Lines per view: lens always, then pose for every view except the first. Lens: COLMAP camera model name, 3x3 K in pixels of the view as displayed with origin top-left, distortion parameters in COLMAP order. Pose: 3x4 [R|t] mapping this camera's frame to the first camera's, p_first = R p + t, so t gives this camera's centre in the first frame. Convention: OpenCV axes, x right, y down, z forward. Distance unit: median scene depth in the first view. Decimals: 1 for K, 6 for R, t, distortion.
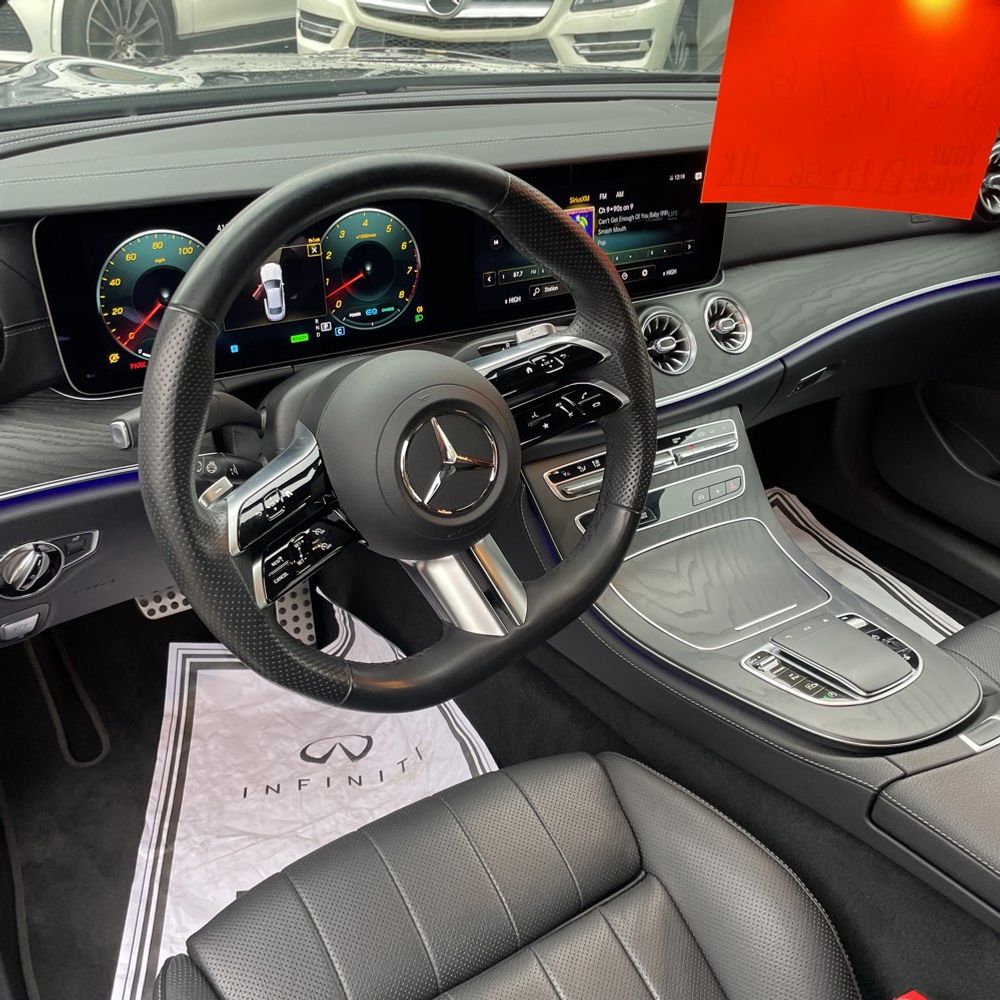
lens RADIAL K [[1014.3, 0, 496.6], [0, 1014.3, 504.7], [0, 0, 1]] dist [0.083491, -0.122061]
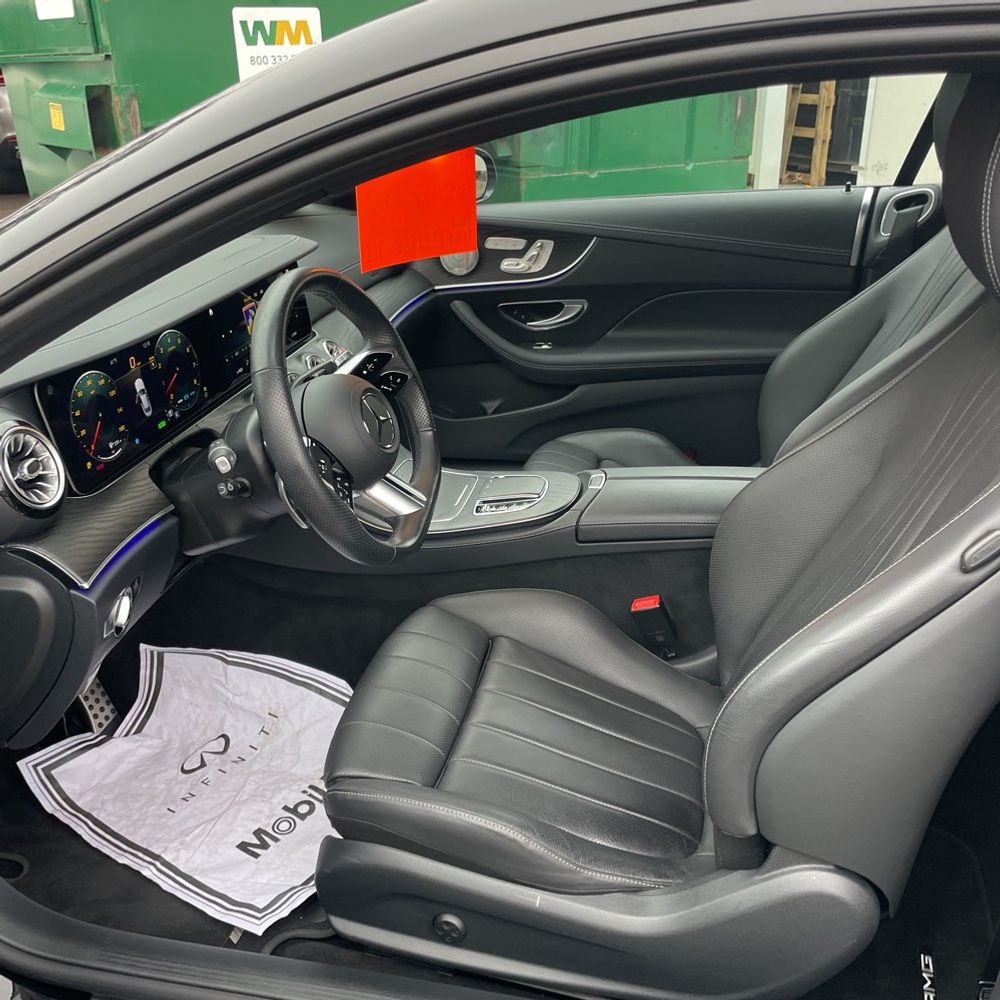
lens RADIAL K [[1014.3, 0, 496.6], [0, 1014.3, 504.7], [0, 0, 1]] dist [0.083491, -0.122061]
pose [[0.712003, -0.369020, 0.597392, -0.740708], [0.429425, 0.901963, 0.045348, 0.076720], [-0.555560, 0.224247, 0.800666, -0.398480]]
